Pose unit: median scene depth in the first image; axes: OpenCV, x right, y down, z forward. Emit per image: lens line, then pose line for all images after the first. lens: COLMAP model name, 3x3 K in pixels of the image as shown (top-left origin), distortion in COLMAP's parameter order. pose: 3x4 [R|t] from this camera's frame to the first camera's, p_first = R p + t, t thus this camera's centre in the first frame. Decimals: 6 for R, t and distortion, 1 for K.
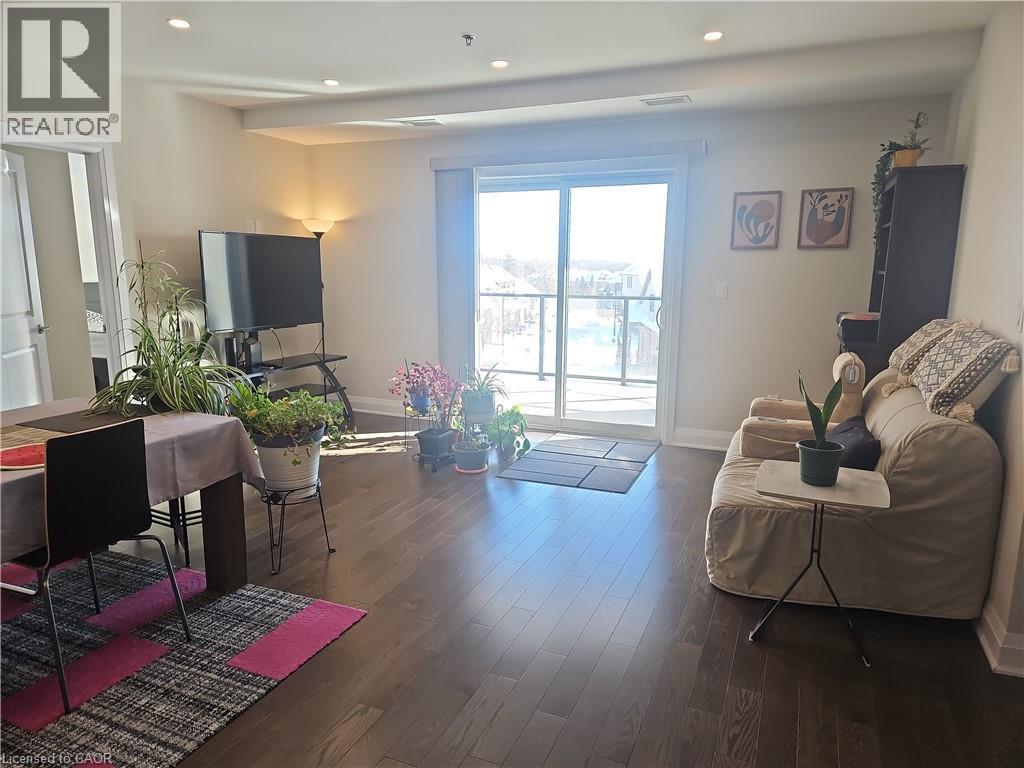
lens RADIAL K [[679.9, 0, 508.5], [0, 679.9, 384.3], [0, 0, 1]] dist [0.069794, -0.051480]
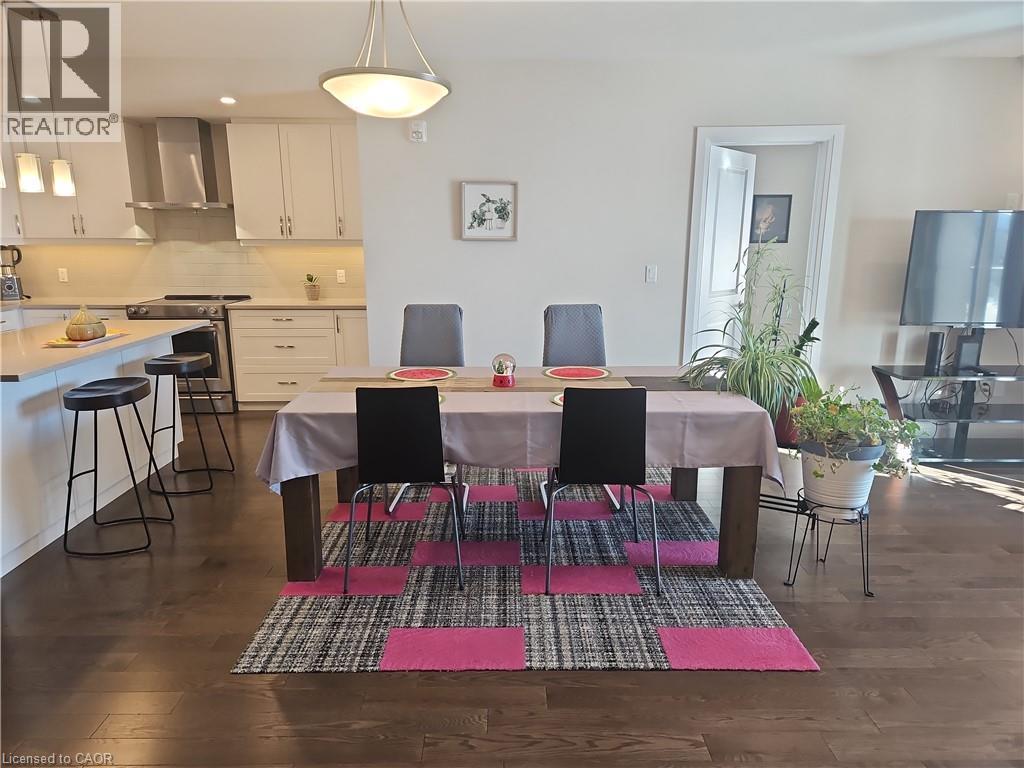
lens RADIAL K [[679.9, 0, 506.6], [0, 679.9, 385.5], [0, 0, 1]] dist [0.069794, -0.051480]
pose [[0.412887, 0.185973, -0.891593, 0.336161], [-0.161225, 0.978395, 0.129417, -0.055339], [0.896399, 0.090313, 0.433951, 0.272861]]
